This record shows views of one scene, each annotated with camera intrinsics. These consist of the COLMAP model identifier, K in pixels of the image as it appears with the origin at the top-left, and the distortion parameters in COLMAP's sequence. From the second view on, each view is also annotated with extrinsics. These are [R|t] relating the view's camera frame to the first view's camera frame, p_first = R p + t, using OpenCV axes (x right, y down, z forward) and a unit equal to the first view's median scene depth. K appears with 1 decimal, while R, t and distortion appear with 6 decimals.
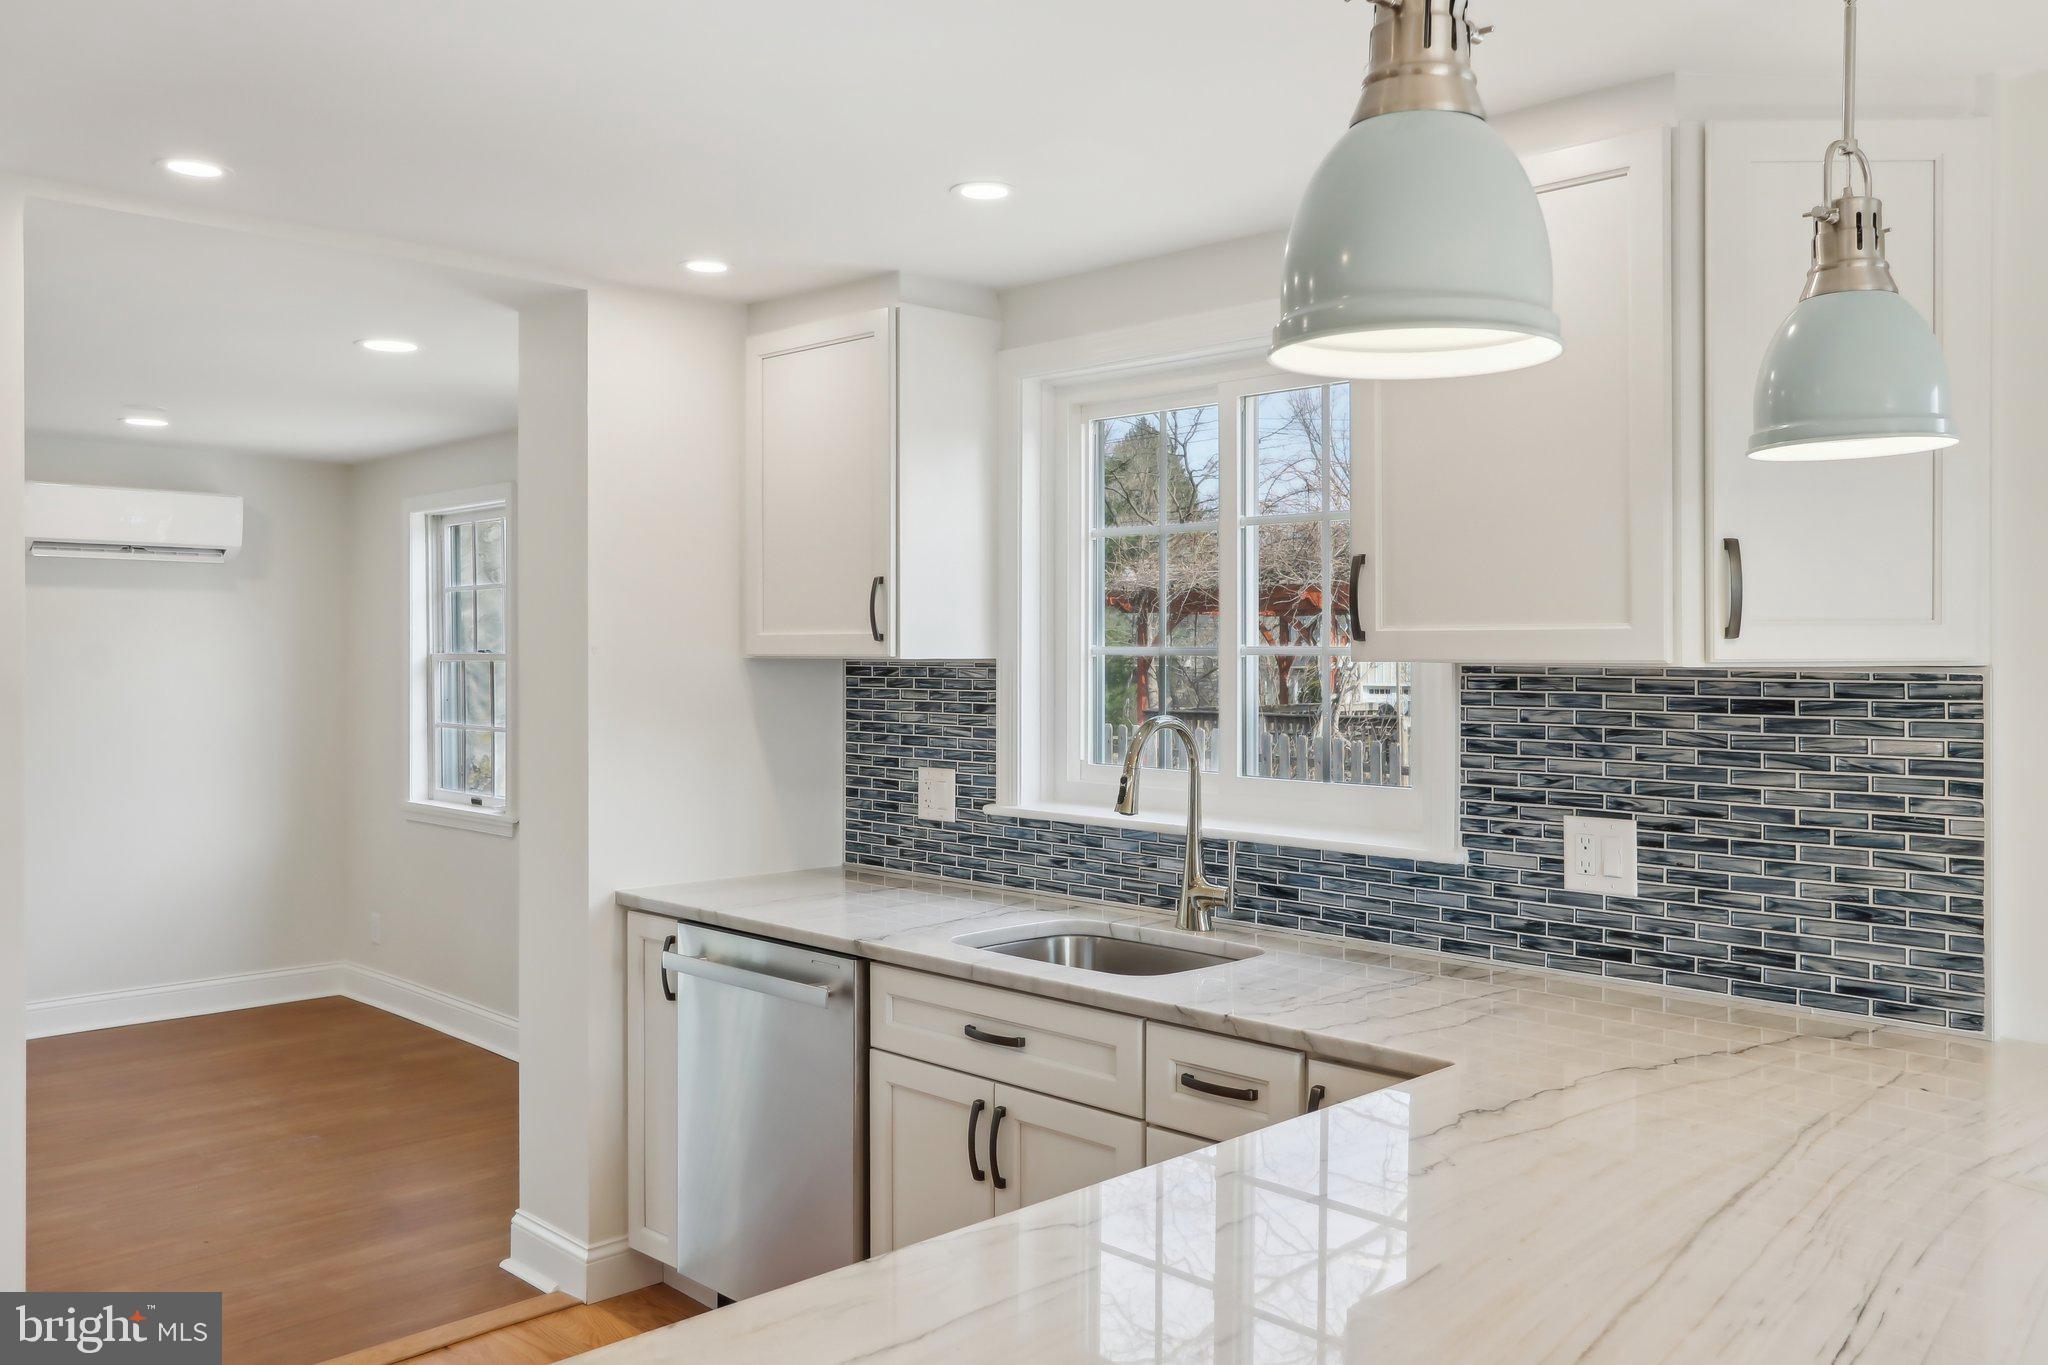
lens RADIAL K [[1677.4, 0, 1025.6], [0, 1677.4, 652.7], [0, 0, 1]] dist [0.006982, 0.011194]
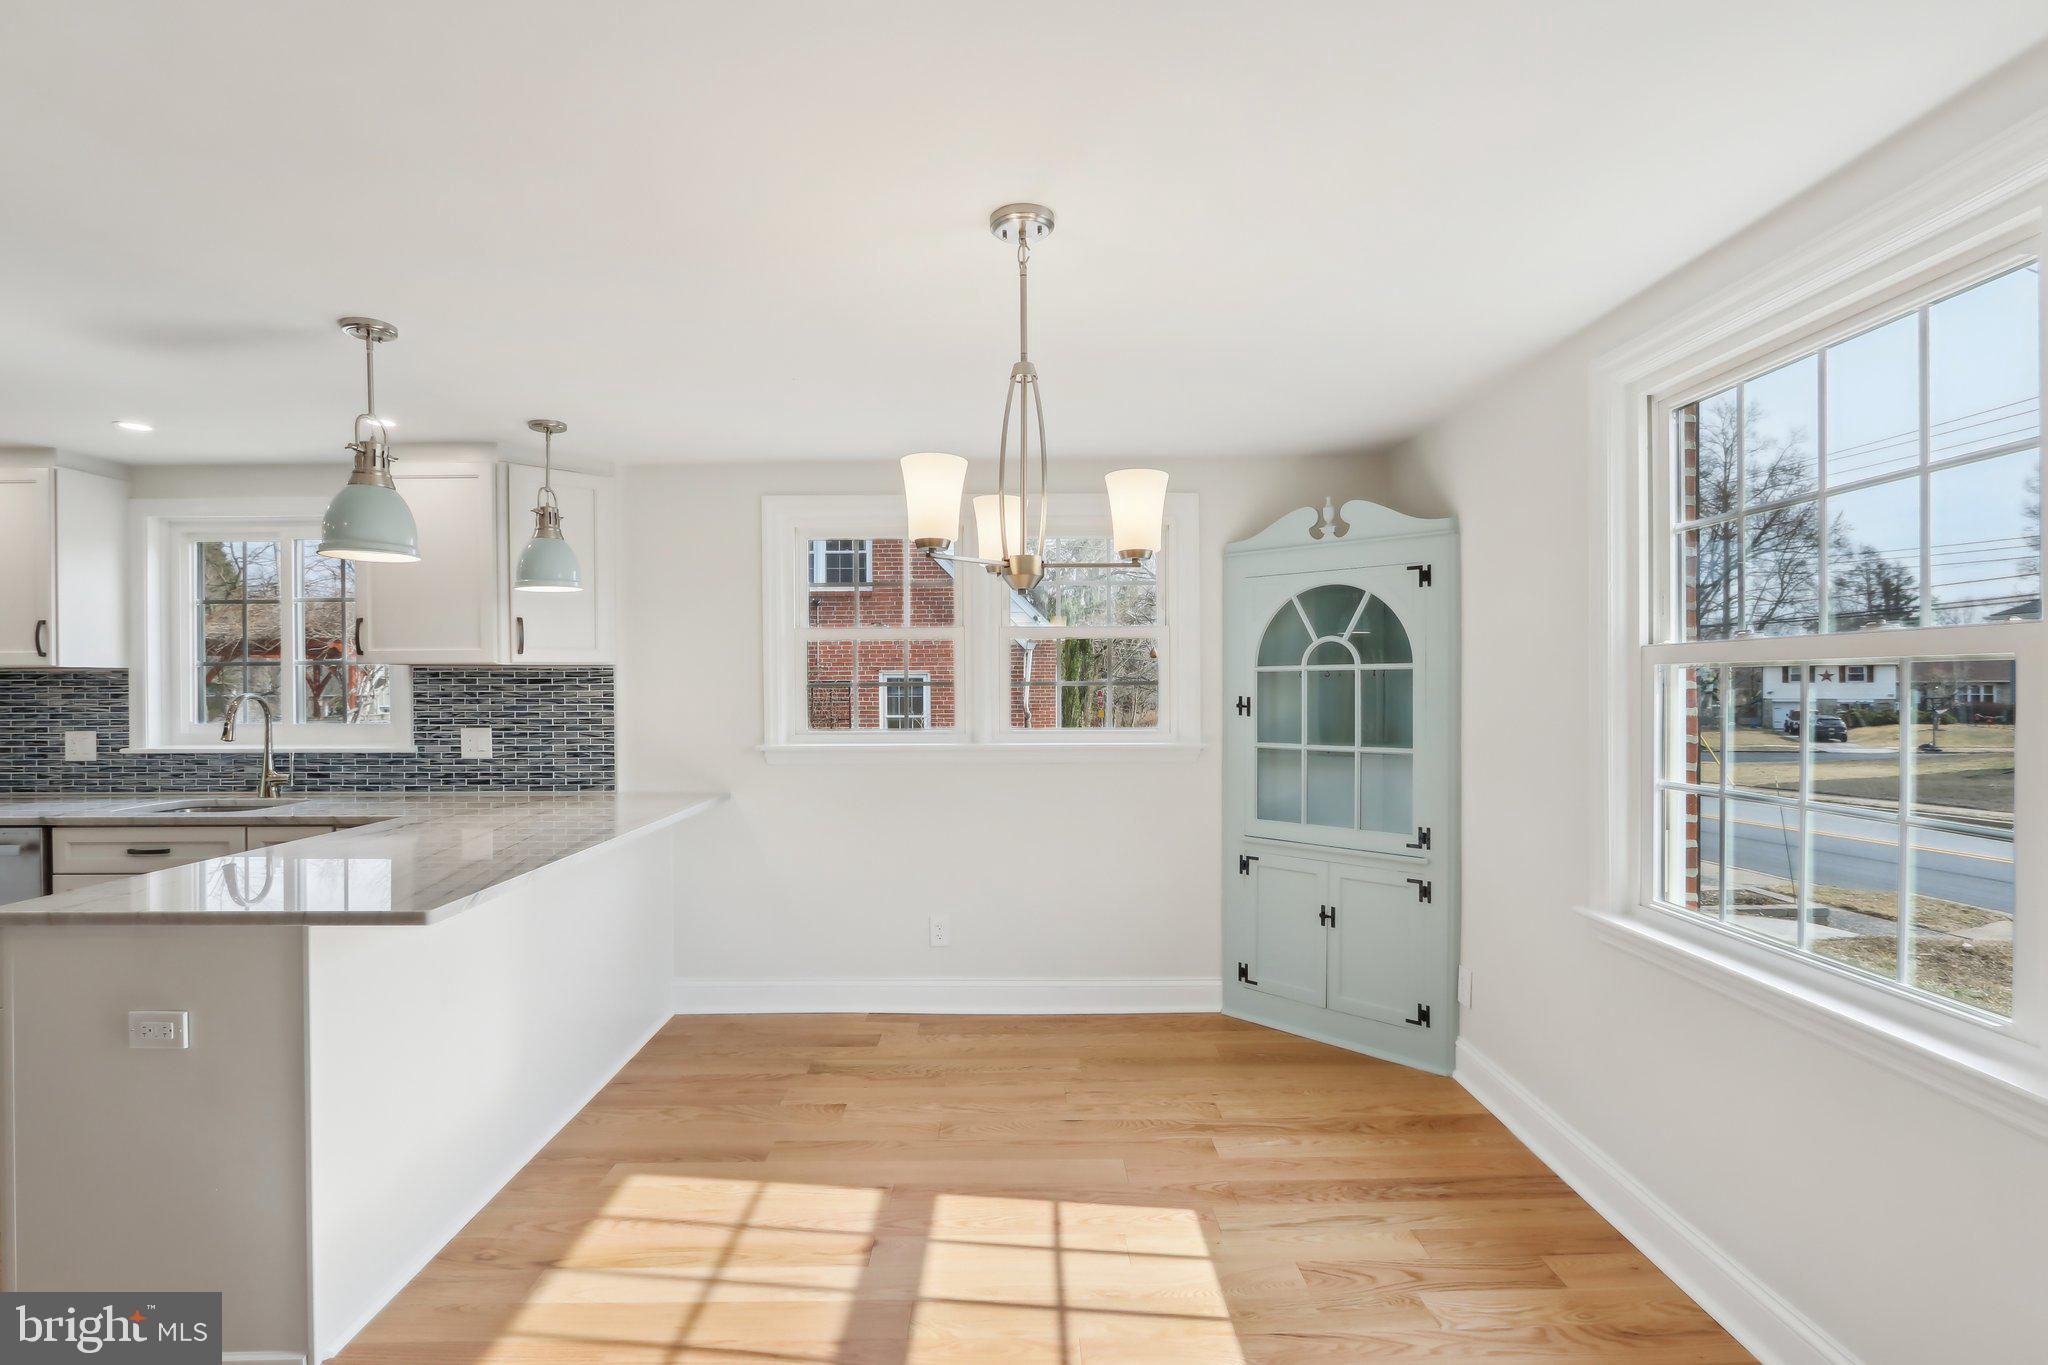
lens RADIAL K [[943.7, 0, 1023.1], [0, 943.7, 685.9], [0, 0, 1]] dist [-0.015513, 0.000392]
pose [[0.696349, -0.008443, 0.717654, -0.087813], [0.008047, 0.999960, 0.003955, 0.035831], [-0.717658, 0.003021, 0.696389, -0.529903]]
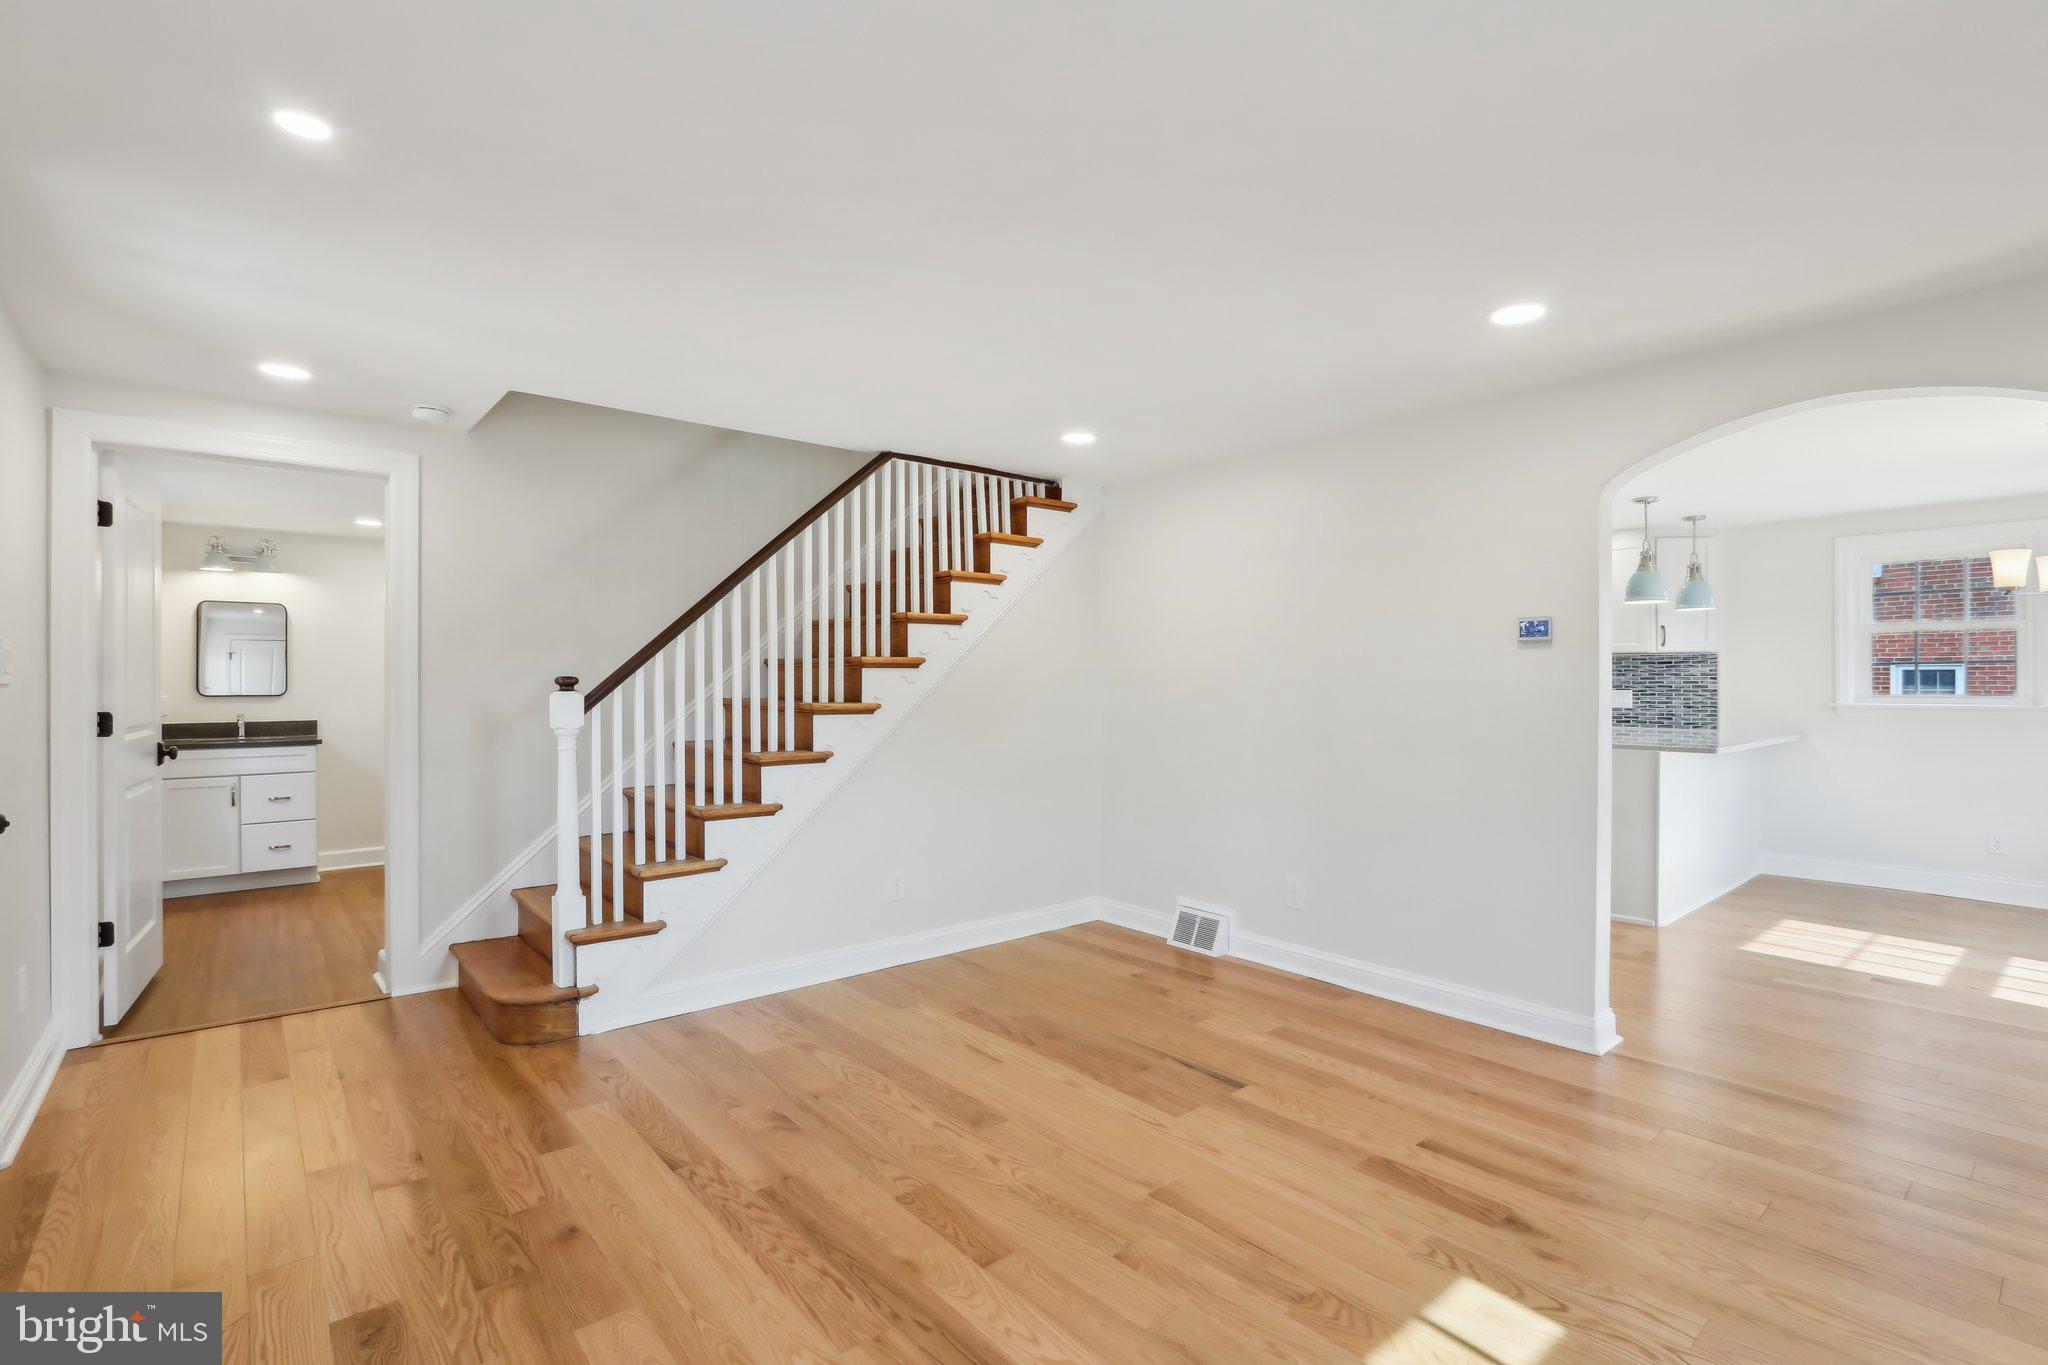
lens RADIAL K [[943.7, 0, 1023.1], [0, 943.7, 685.9], [0, 0, 1]] dist [-0.015513, 0.000392]
pose [[0.996507, -0.007062, -0.083205, -0.951245], [0.007407, 0.999965, 0.003845, 0.065089], [0.083175, -0.004448, 0.996525, -1.465417]]
